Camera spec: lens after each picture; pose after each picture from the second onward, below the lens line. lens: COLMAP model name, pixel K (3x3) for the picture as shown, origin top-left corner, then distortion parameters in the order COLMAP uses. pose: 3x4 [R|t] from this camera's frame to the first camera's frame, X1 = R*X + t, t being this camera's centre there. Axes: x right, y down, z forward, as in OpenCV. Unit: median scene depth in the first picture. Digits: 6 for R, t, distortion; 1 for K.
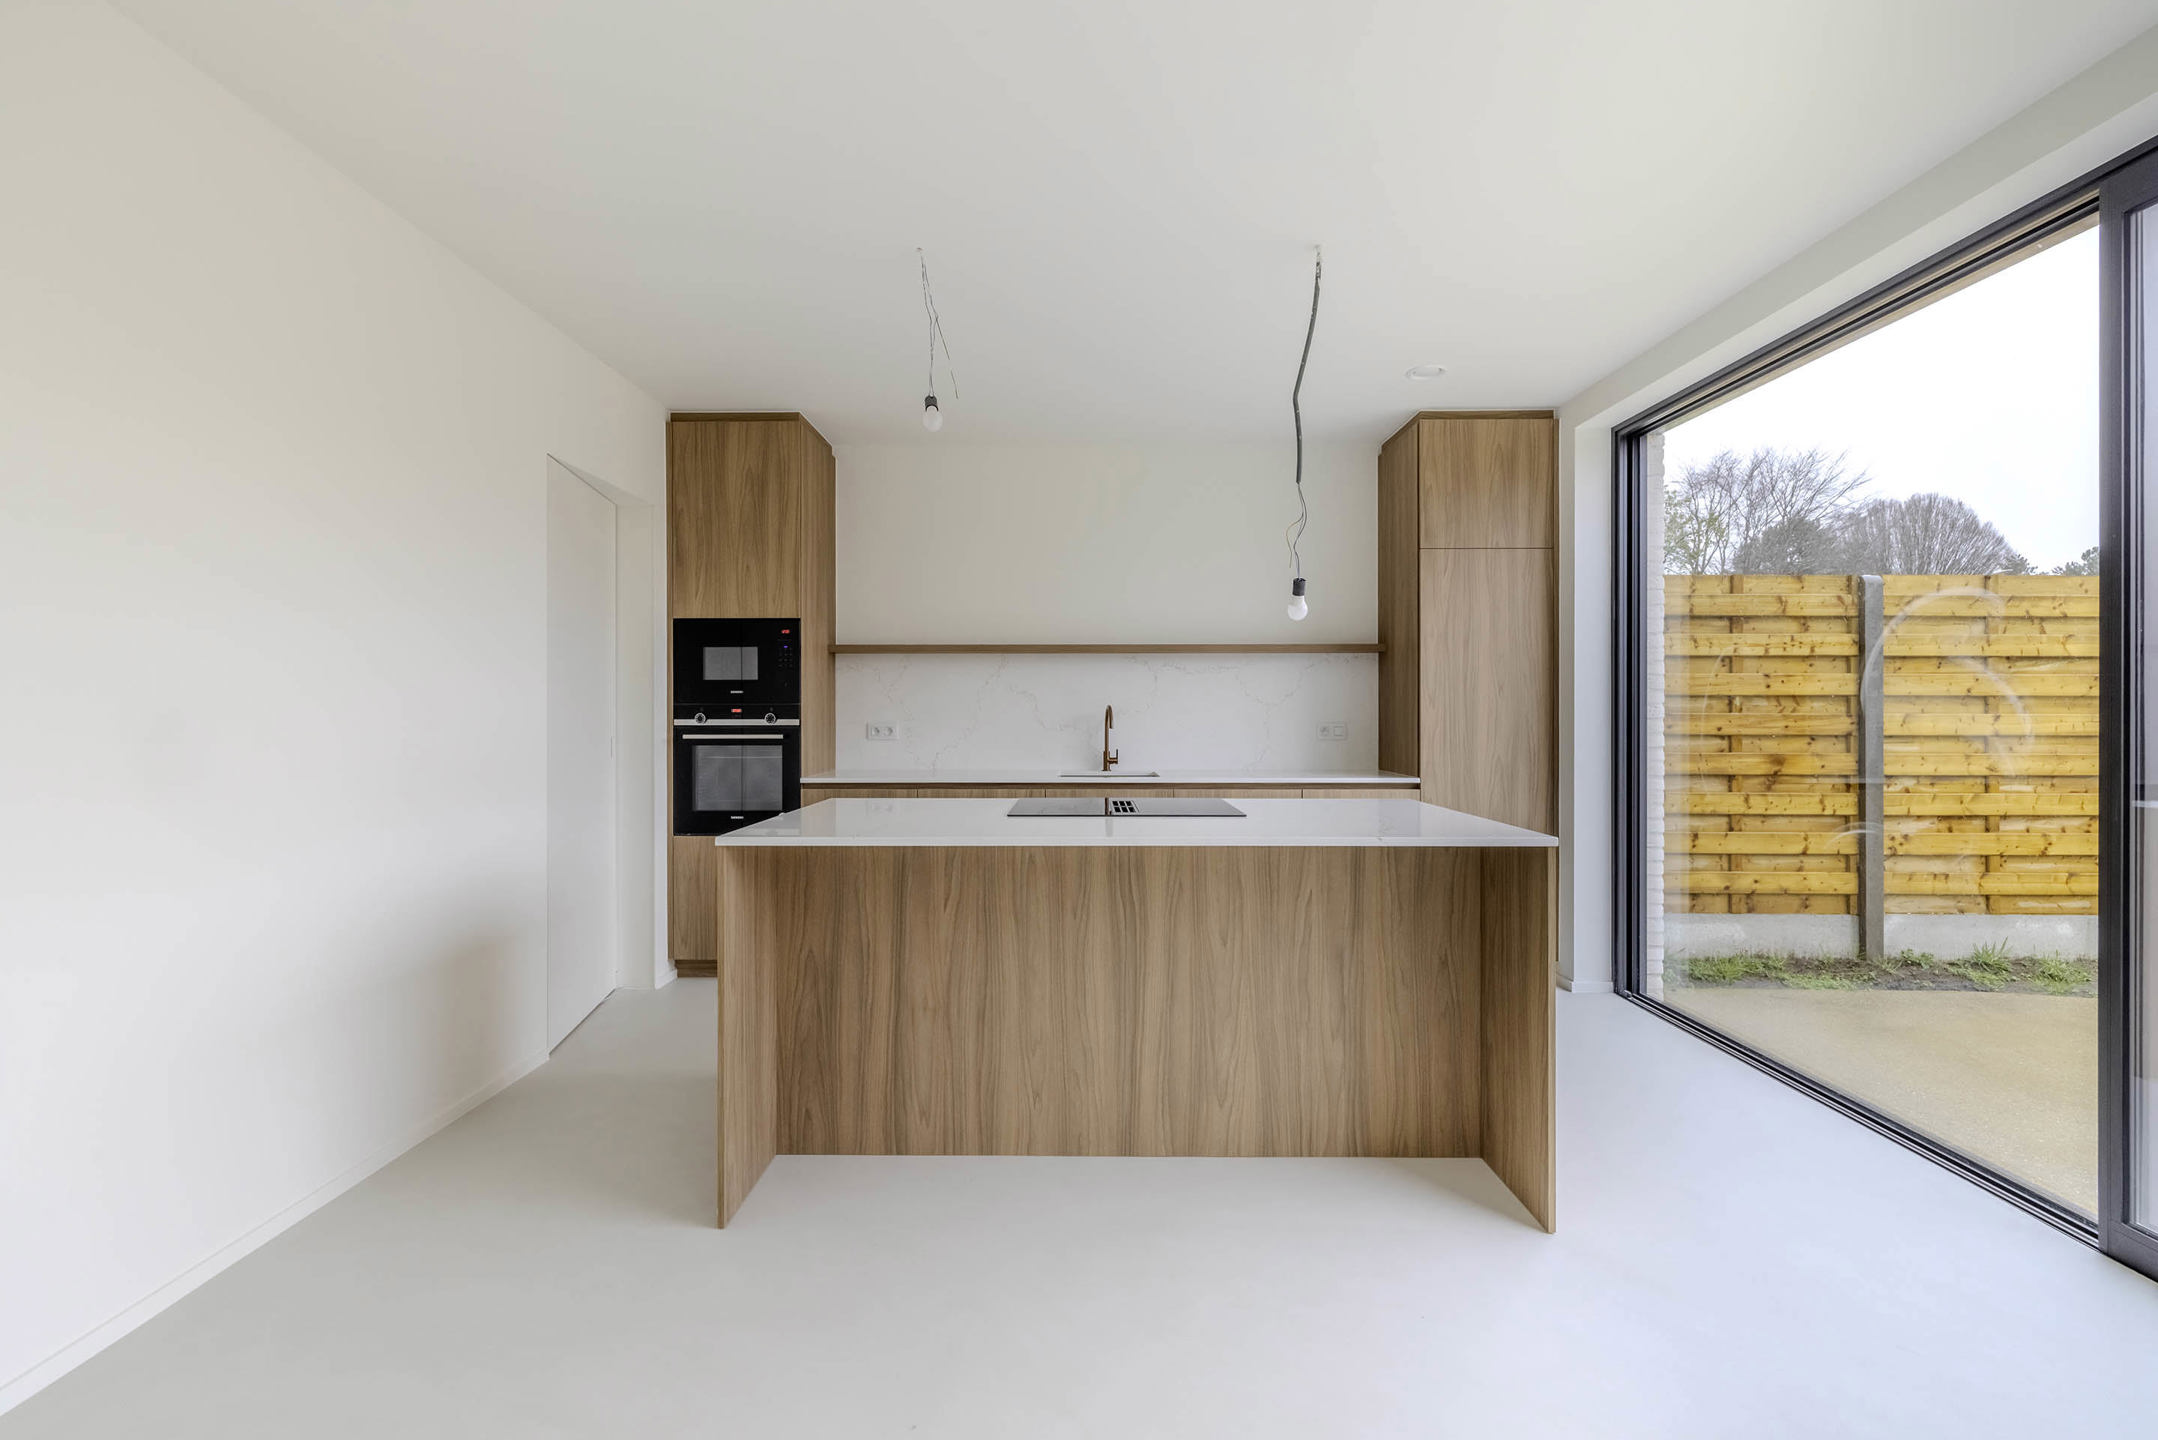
lens RADIAL K [[914.8, 0, 1071.5], [0, 914.8, 709.0], [0, 0, 1]] dist [-0.000874, -0.000056]
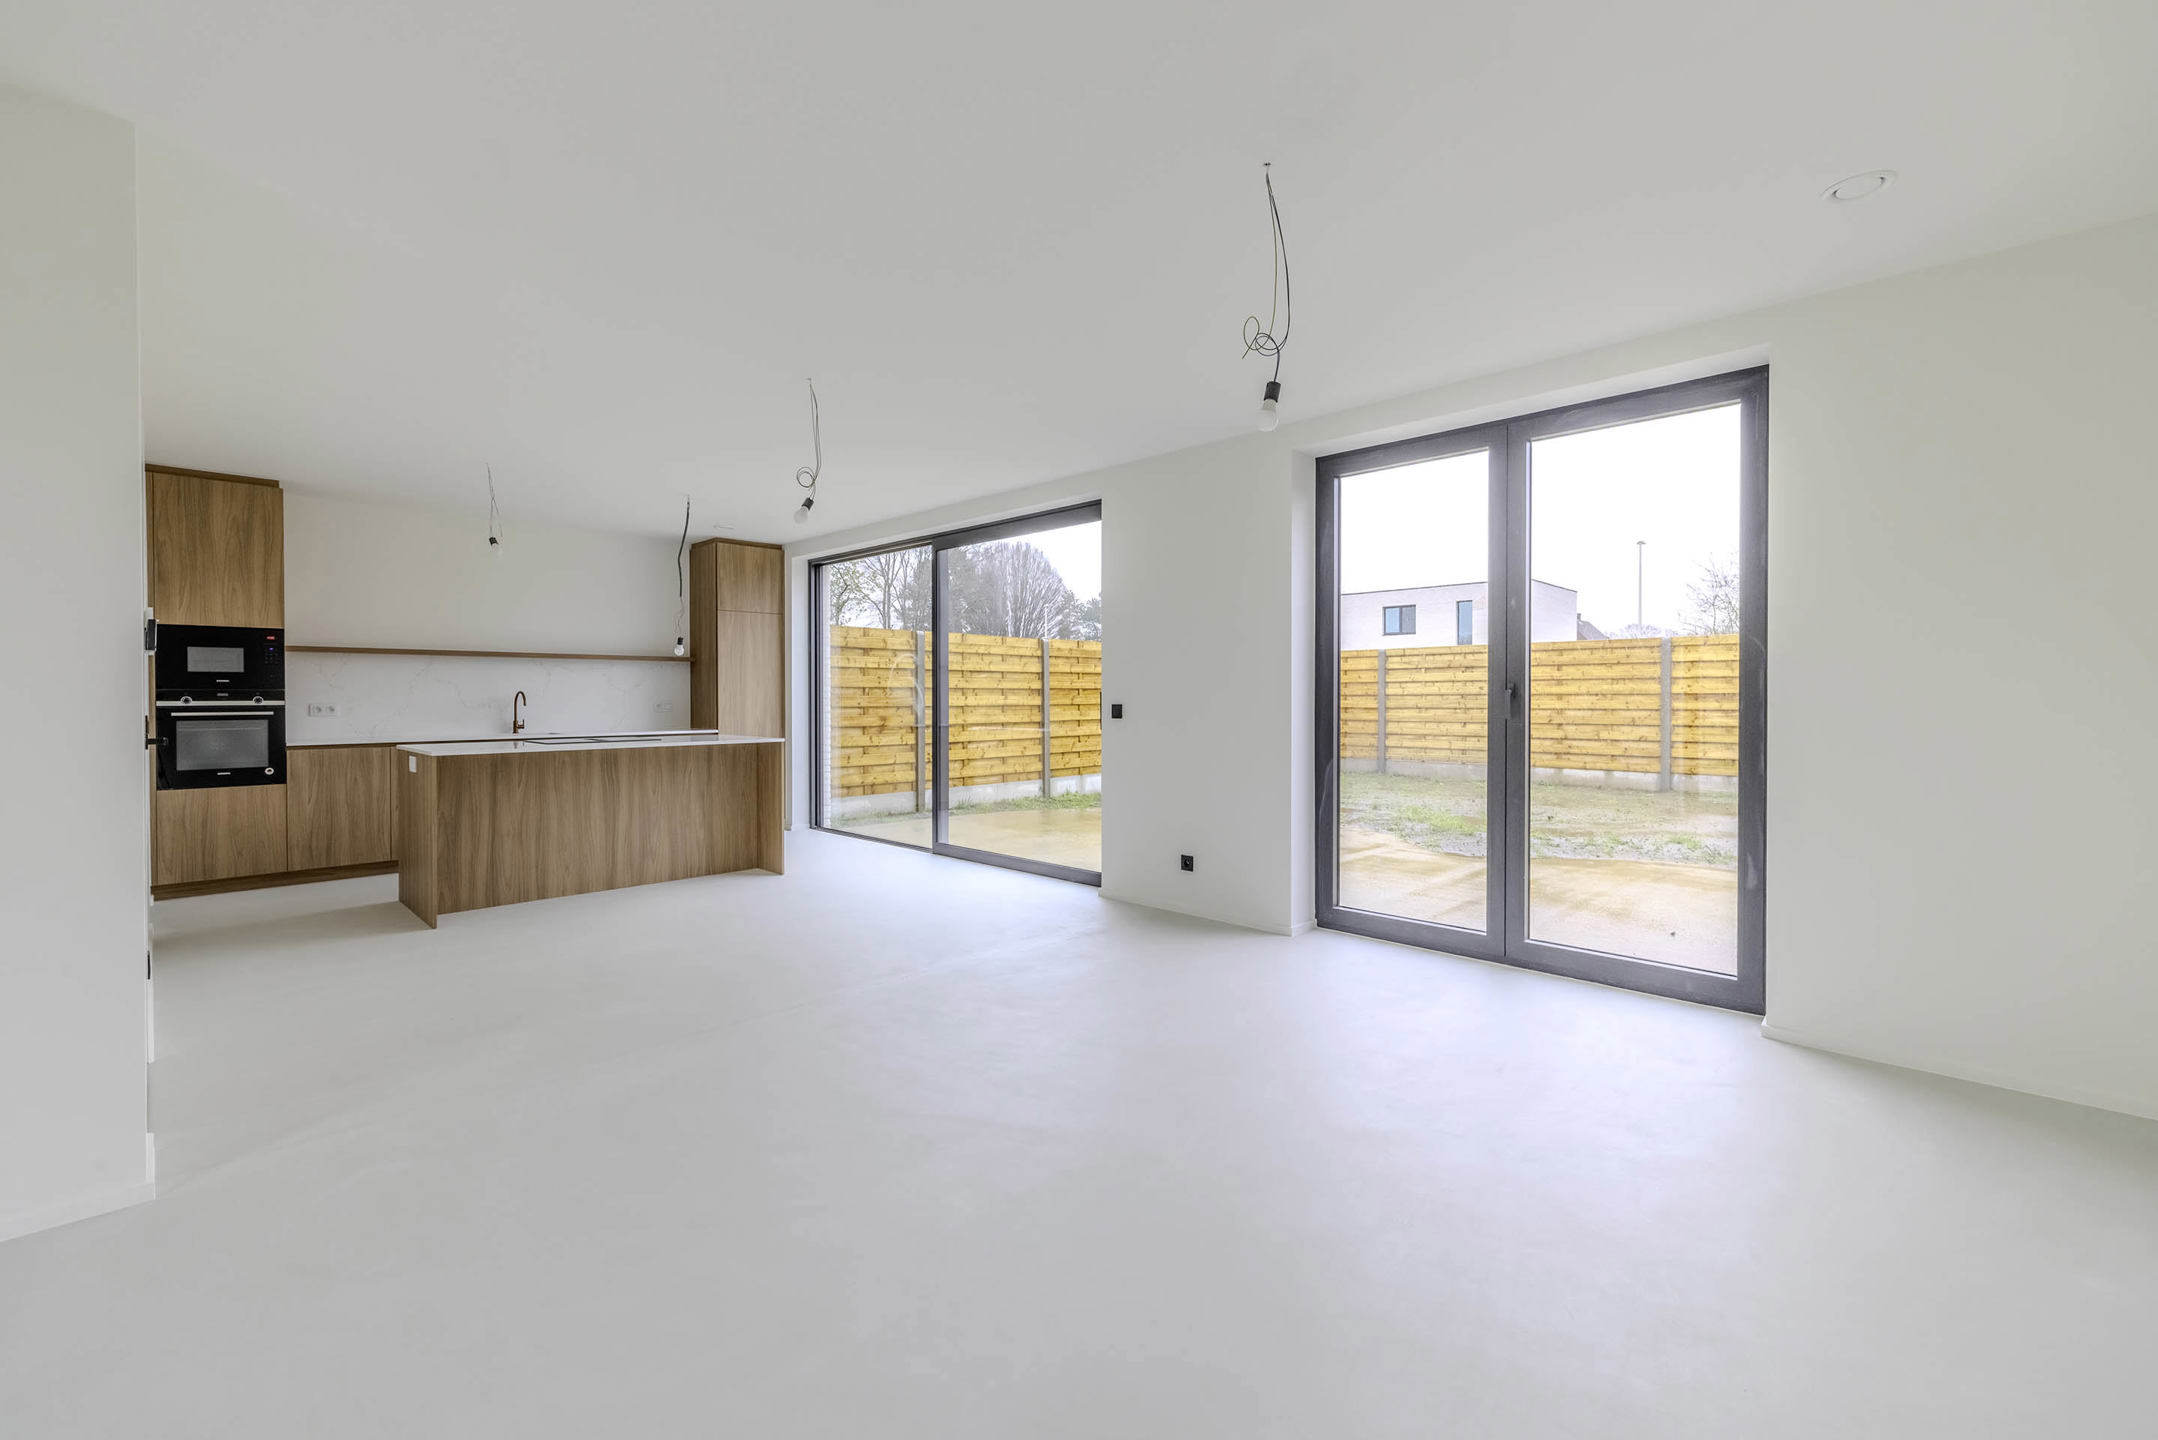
lens RADIAL K [[914.8, 0, 1071.5], [0, 914.8, 709.0], [0, 0, 1]] dist [-0.000874, -0.000056]
pose [[0.702651, -0.011173, 0.711447, -0.444282], [-0.000997, 0.999860, 0.016687, -0.000735], [-0.711534, -0.012435, 0.702541, -0.839036]]
